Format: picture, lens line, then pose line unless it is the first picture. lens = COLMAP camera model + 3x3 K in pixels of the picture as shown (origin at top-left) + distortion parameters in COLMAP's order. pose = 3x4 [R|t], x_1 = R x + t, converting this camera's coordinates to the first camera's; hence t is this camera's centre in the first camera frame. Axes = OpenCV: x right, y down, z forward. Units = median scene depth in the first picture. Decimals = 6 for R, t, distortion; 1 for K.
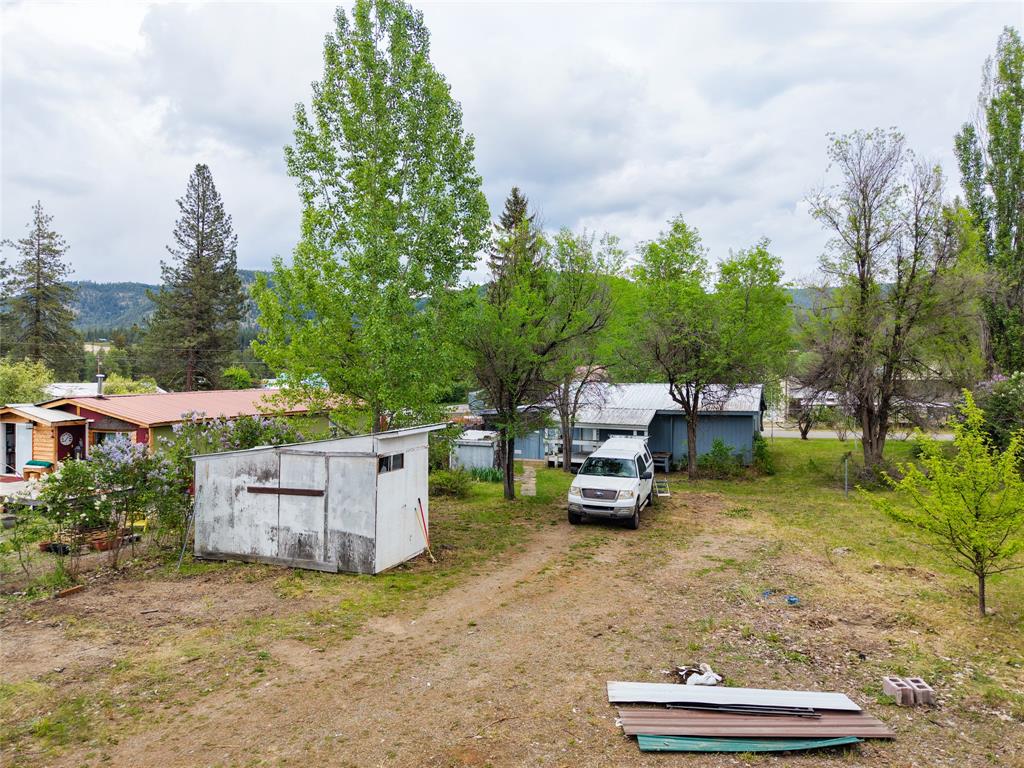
lens RADIAL K [[675.4, 0, 513.6], [0, 675.4, 371.4], [0, 0, 1]] dist [-0.008591, -0.004562]
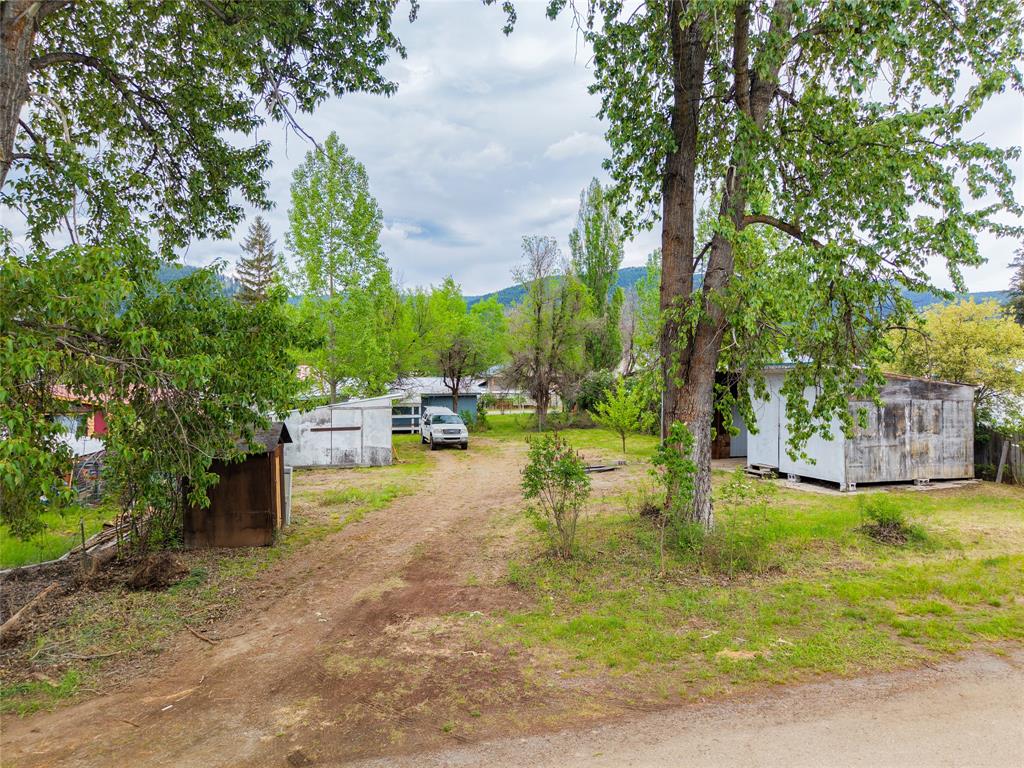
lens RADIAL K [[675.4, 0, 513.6], [0, 675.4, 371.4], [0, 0, 1]] dist [-0.008591, -0.004562]
pose [[0.832895, 0.001931, 0.553427, -0.708375], [-0.001407, 0.999998, -0.001371, 0.012804], [-0.553429, 0.000363, 0.832896, -0.624443]]
